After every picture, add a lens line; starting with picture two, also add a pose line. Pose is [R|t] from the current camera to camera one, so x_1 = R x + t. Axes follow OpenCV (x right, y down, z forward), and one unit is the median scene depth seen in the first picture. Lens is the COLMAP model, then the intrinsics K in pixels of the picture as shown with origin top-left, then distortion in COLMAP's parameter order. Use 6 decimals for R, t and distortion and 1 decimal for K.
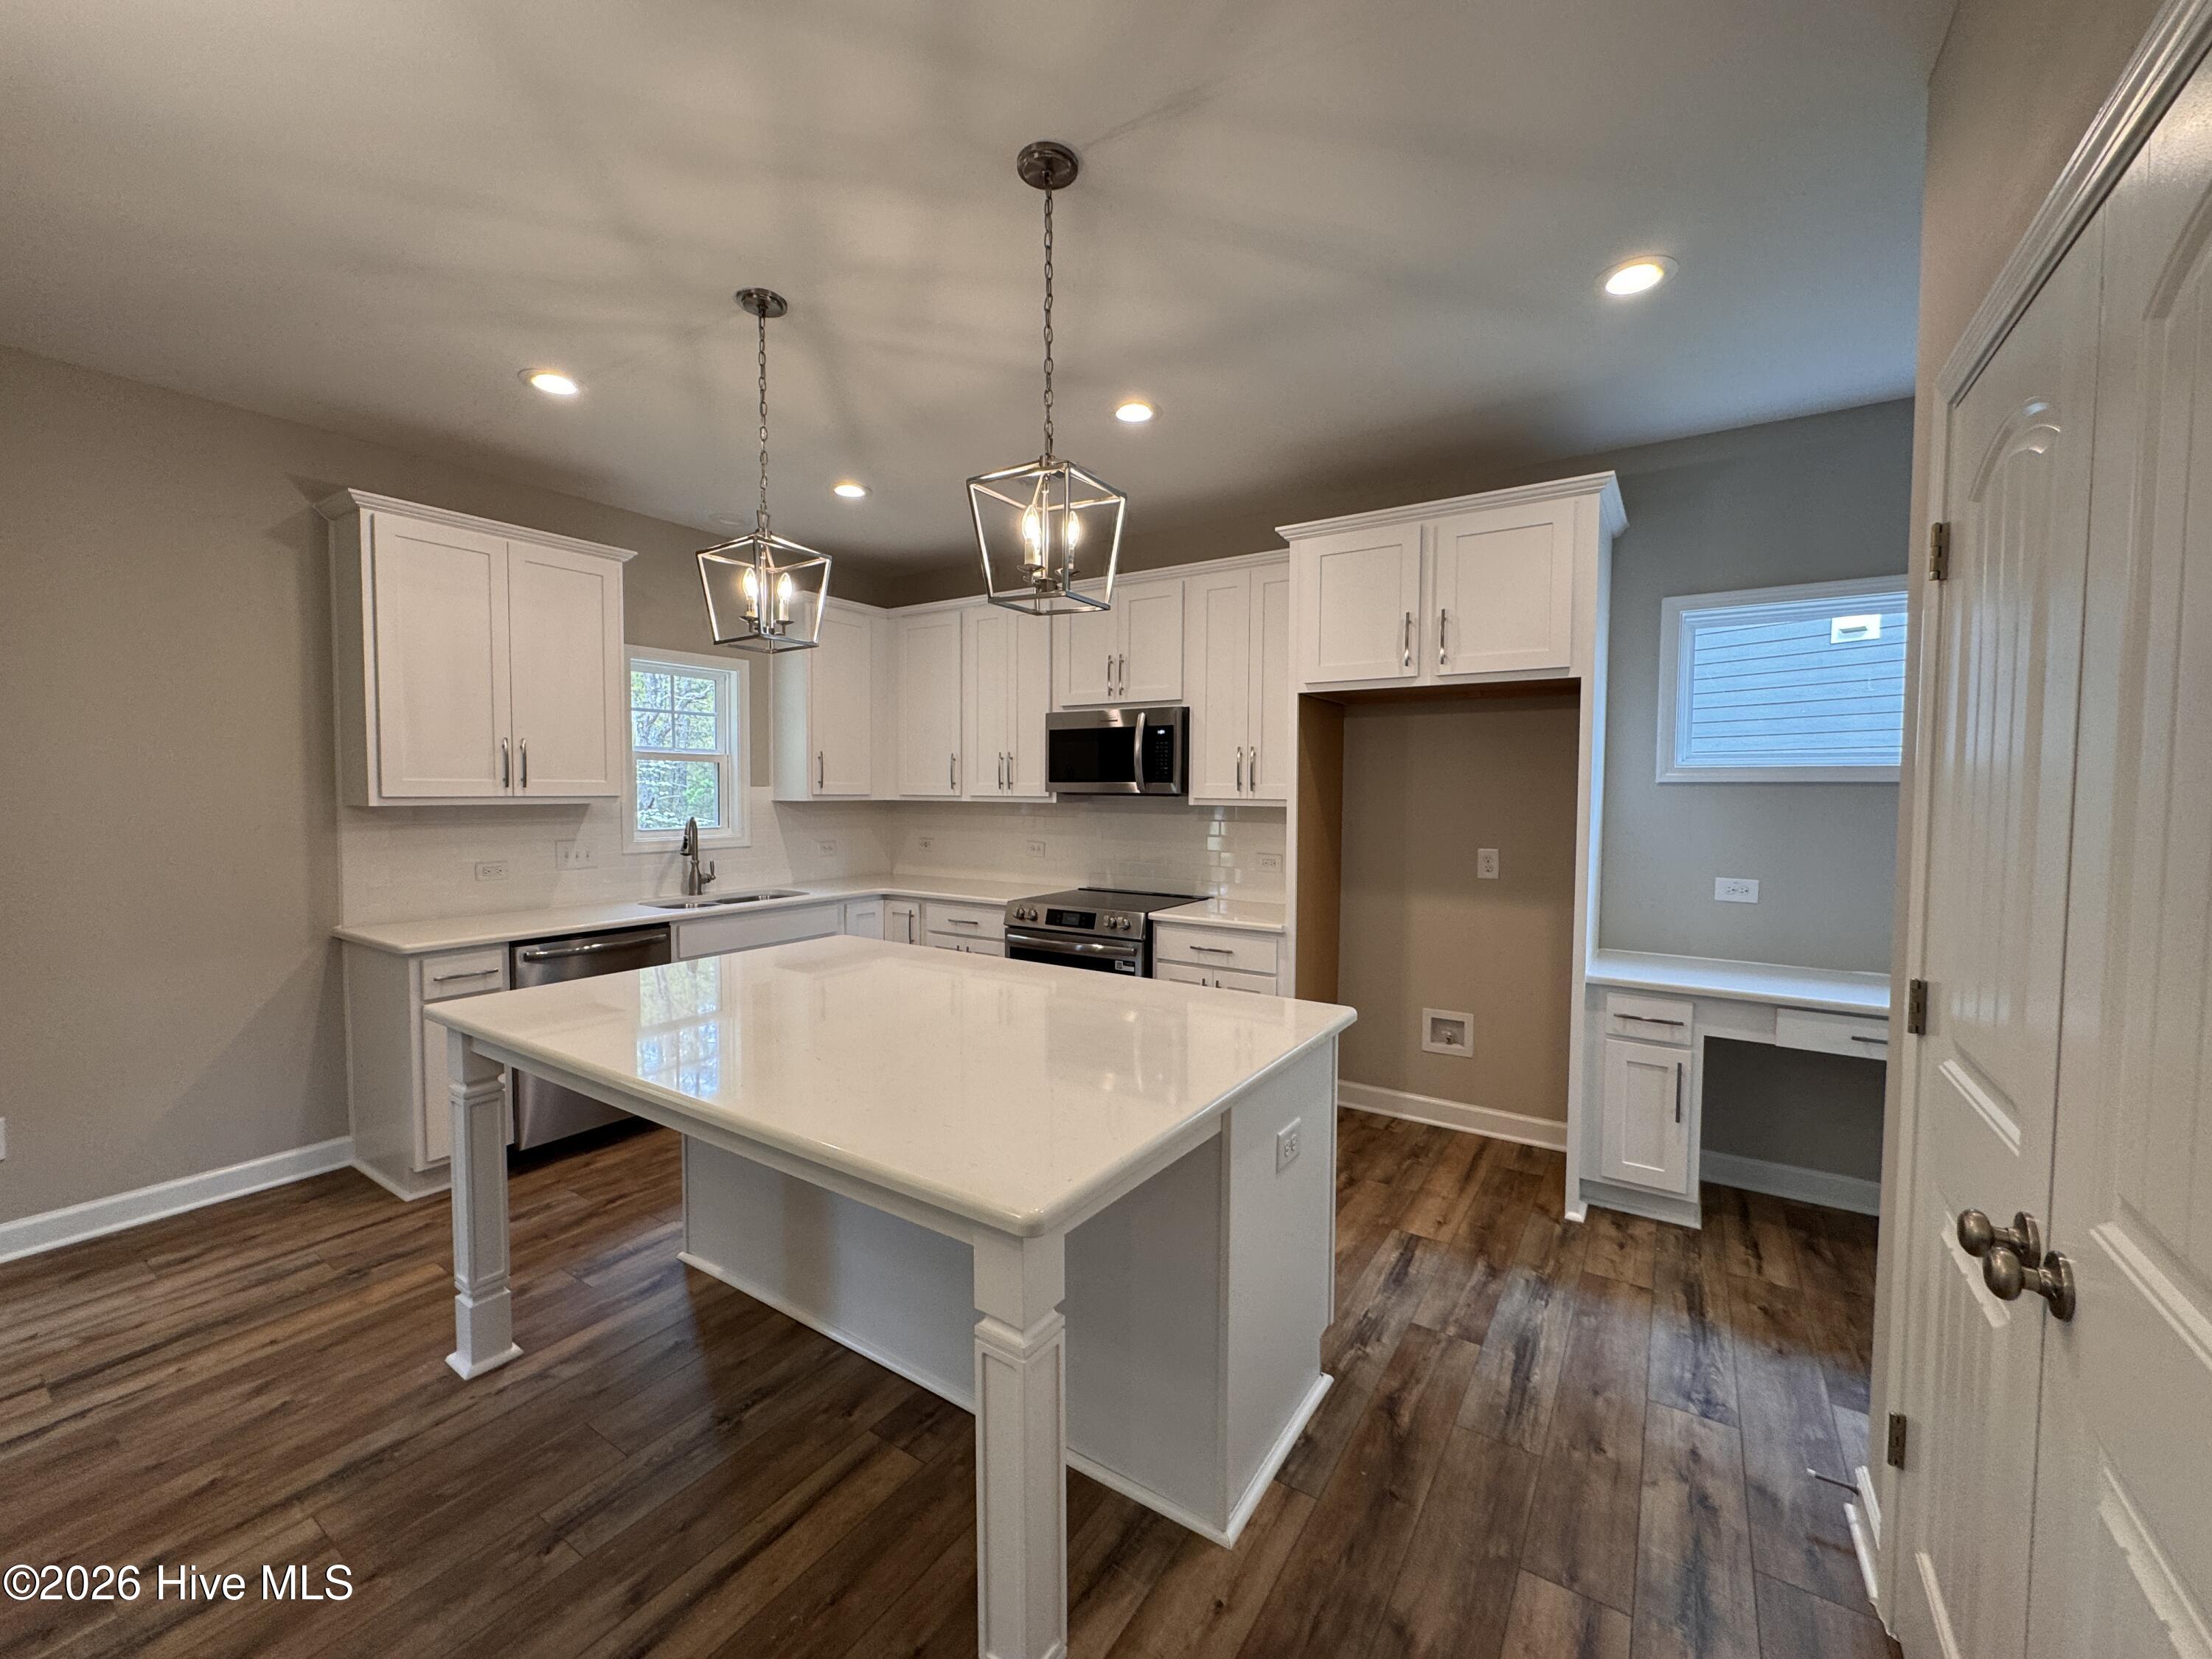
lens RADIAL K [[883.3, 0, 1103.6], [0, 883.3, 826.1], [0, 0, 1]] dist [-0.001908, -0.000165]
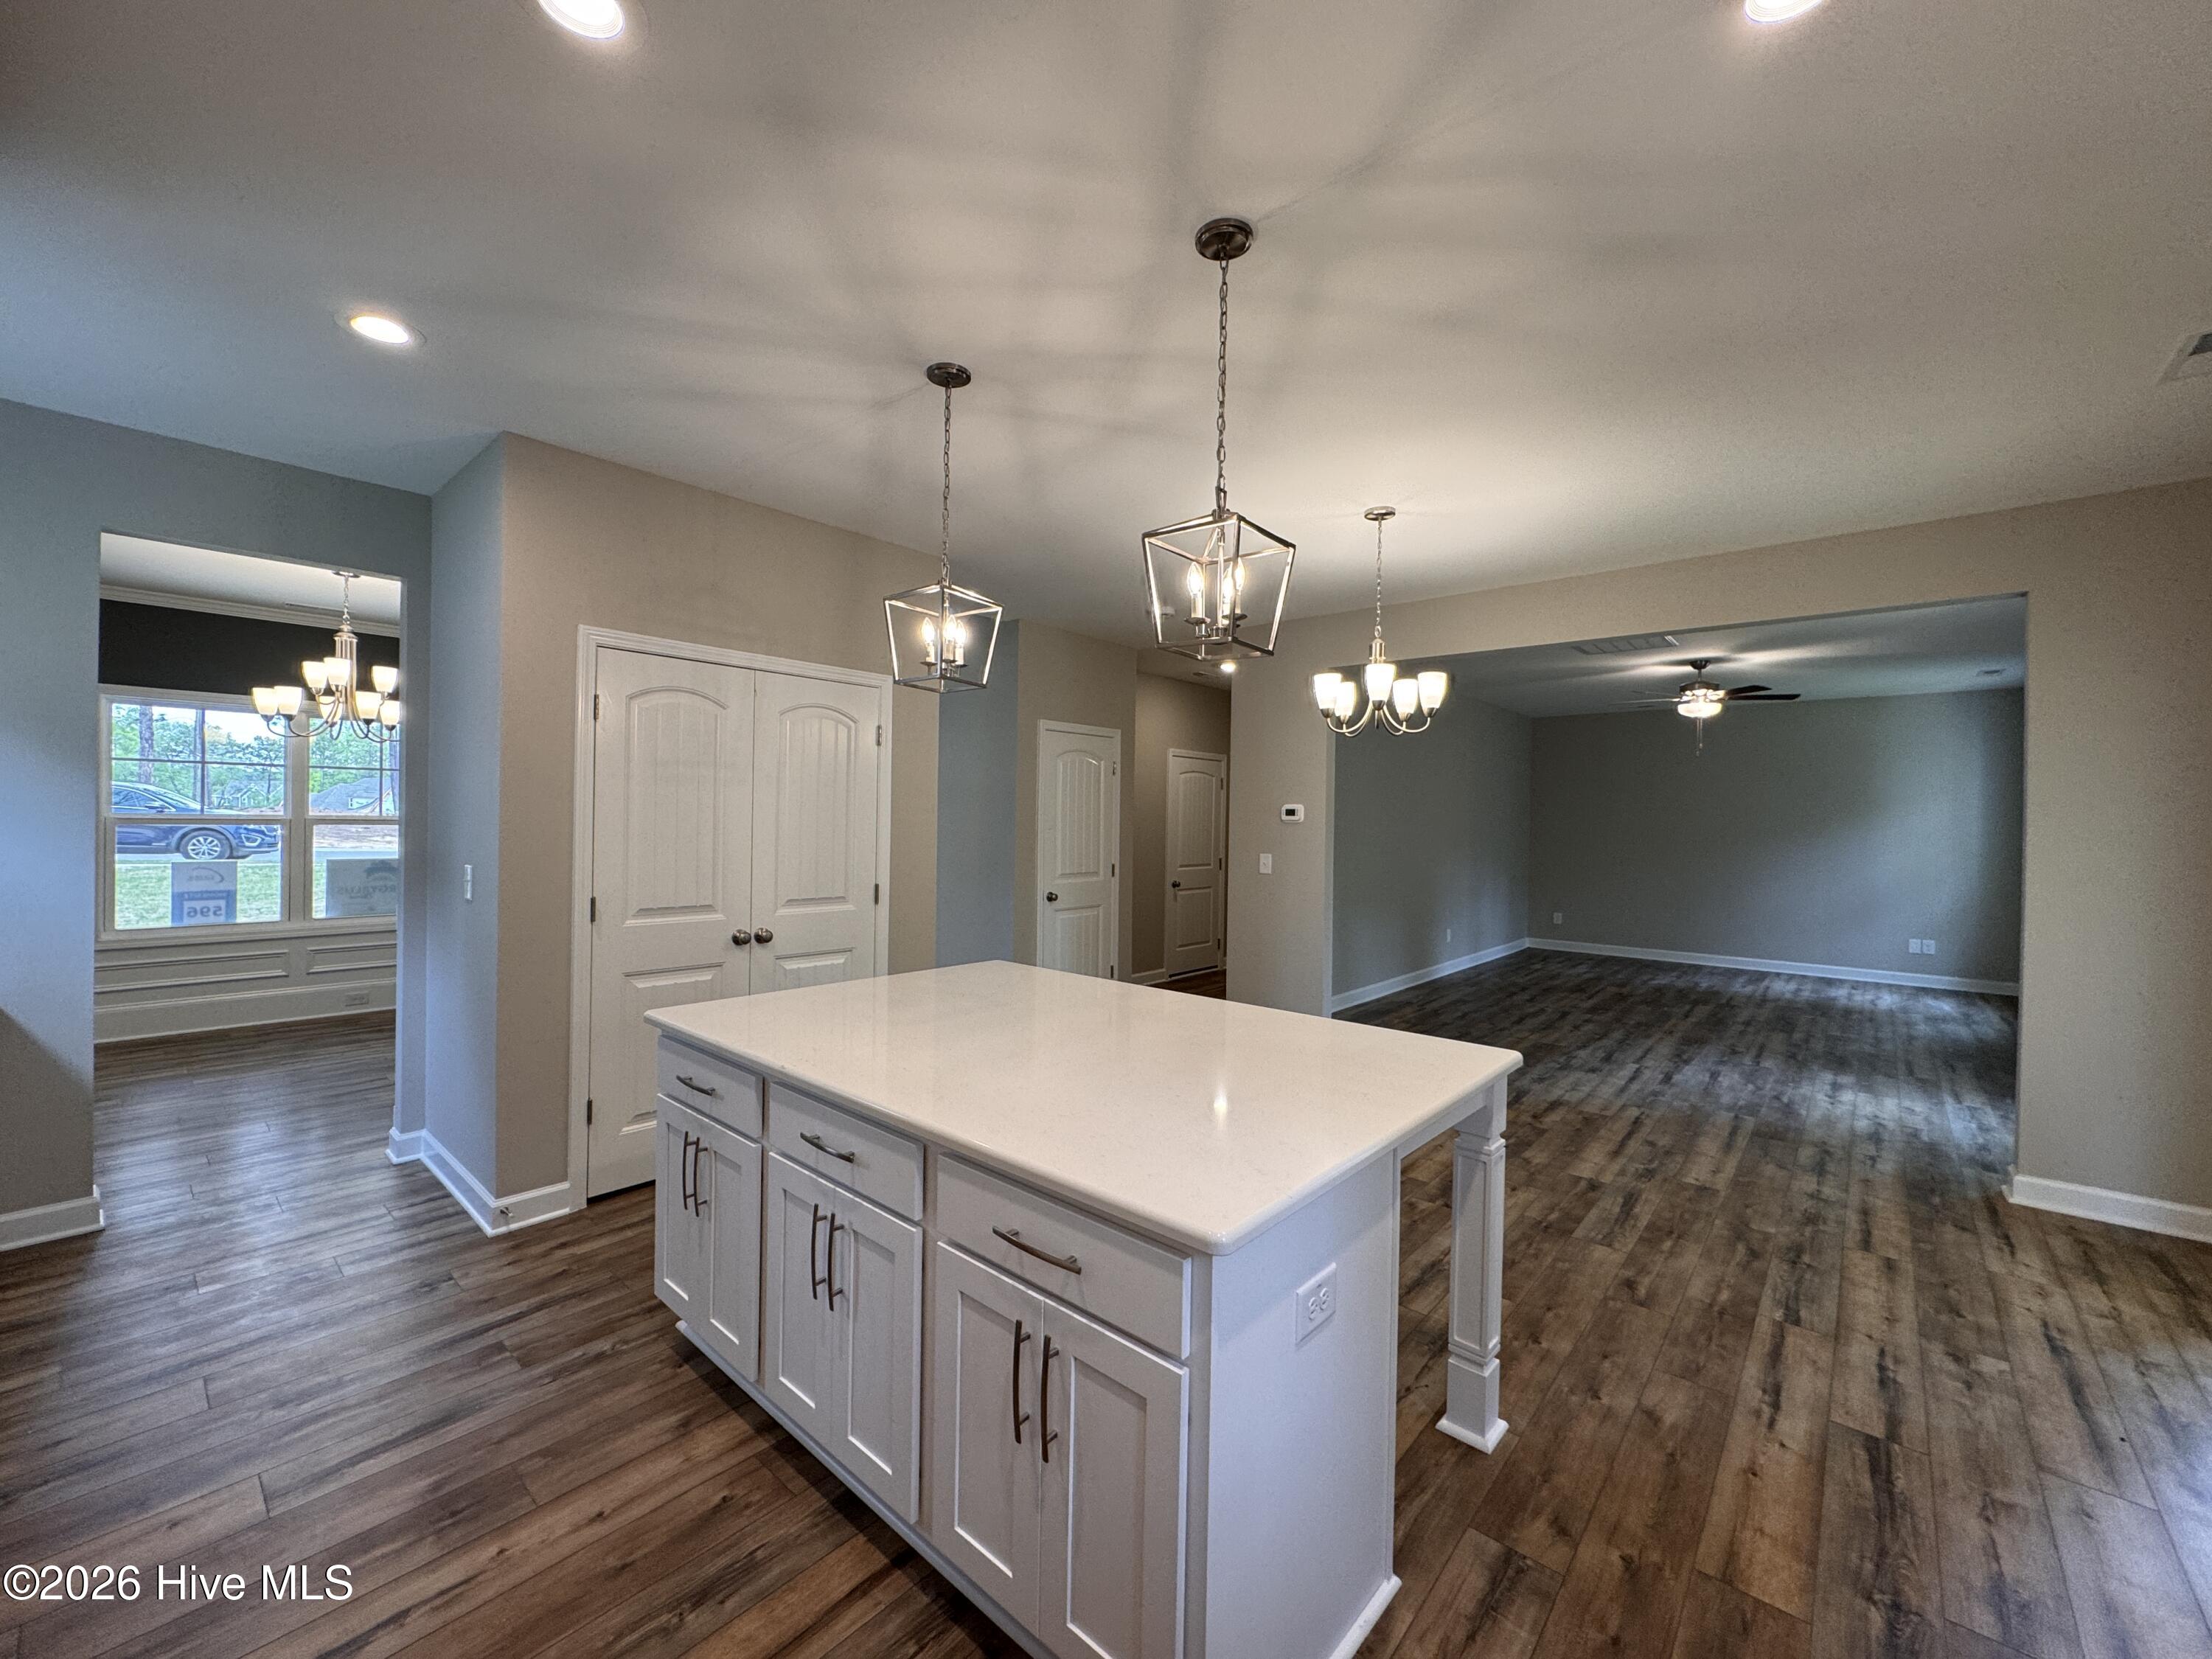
lens RADIAL K [[883.3, 0, 1099.8], [0, 883.3, 826.2], [0, 0, 1]] dist [-0.001908, -0.000165]
pose [[-0.989936, -0.022634, 0.139695, -0.291133], [-0.015316, 0.998464, 0.053240, -0.063899], [-0.140685, 0.050565, -0.988762, 1.360675]]
